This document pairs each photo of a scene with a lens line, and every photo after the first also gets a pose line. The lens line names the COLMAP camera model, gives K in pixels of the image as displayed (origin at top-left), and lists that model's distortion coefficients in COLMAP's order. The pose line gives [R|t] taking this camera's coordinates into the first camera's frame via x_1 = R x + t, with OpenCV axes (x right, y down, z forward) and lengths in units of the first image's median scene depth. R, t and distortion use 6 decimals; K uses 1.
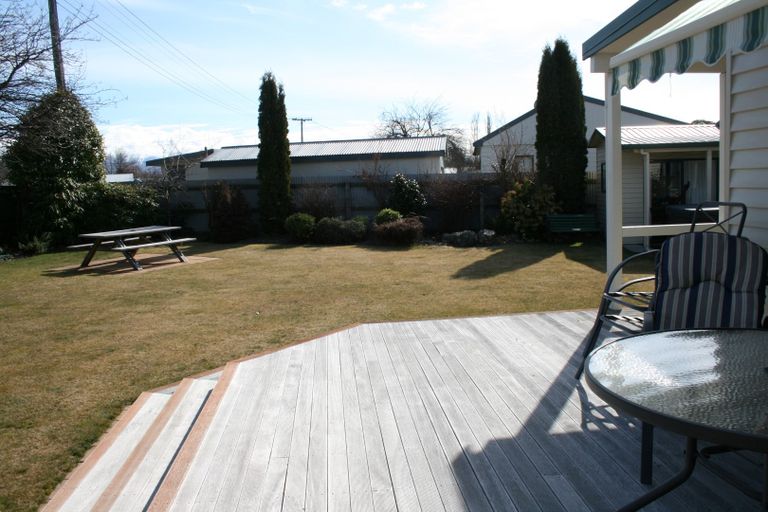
lens RADIAL K [[626.6, 0, 384.0], [0, 626.6, 256.0], [0, 0, 1]] dist [-0.087340, 0.007971]
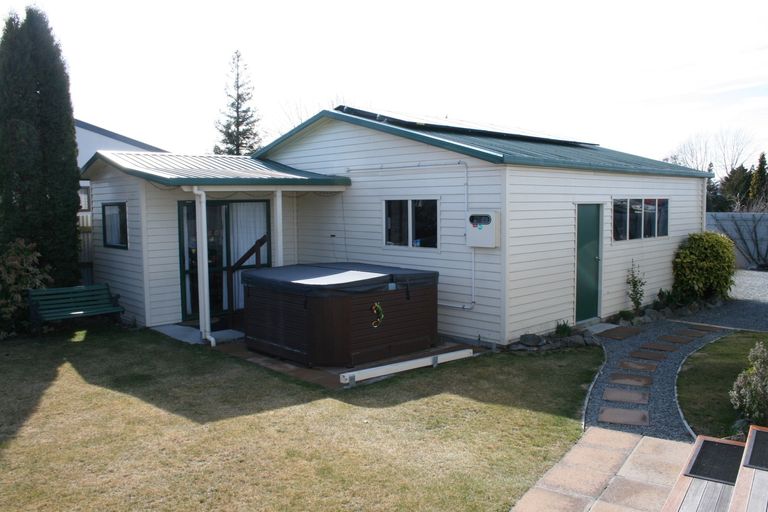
lens RADIAL K [[626.6, 0, 384.0], [0, 626.6, 256.0], [0, 0, 1]] dist [-0.087340, 0.007971]
pose [[0.640803, -0.040982, 0.766611, 0.034444], [0.081240, 0.996587, -0.014631, -0.061016], [-0.763395, 0.071654, 0.641945, 0.356330]]
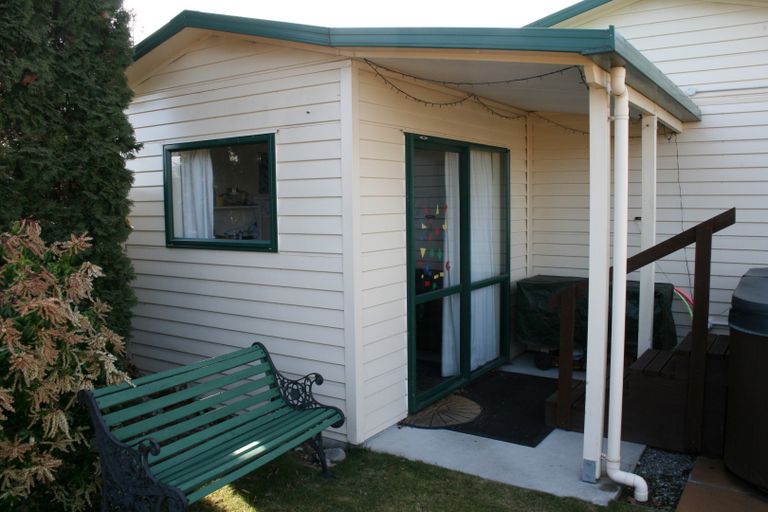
lens RADIAL K [[626.6, 0, 384.0], [0, 626.6, 256.0], [0, 0, 1]] dist [-0.087340, 0.007971]
pose [[0.437468, -0.051464, 0.897760, 0.140631], [0.103391, 0.994619, 0.006635, -0.094491], [-0.893271, 0.089917, 0.440434, 0.820668]]
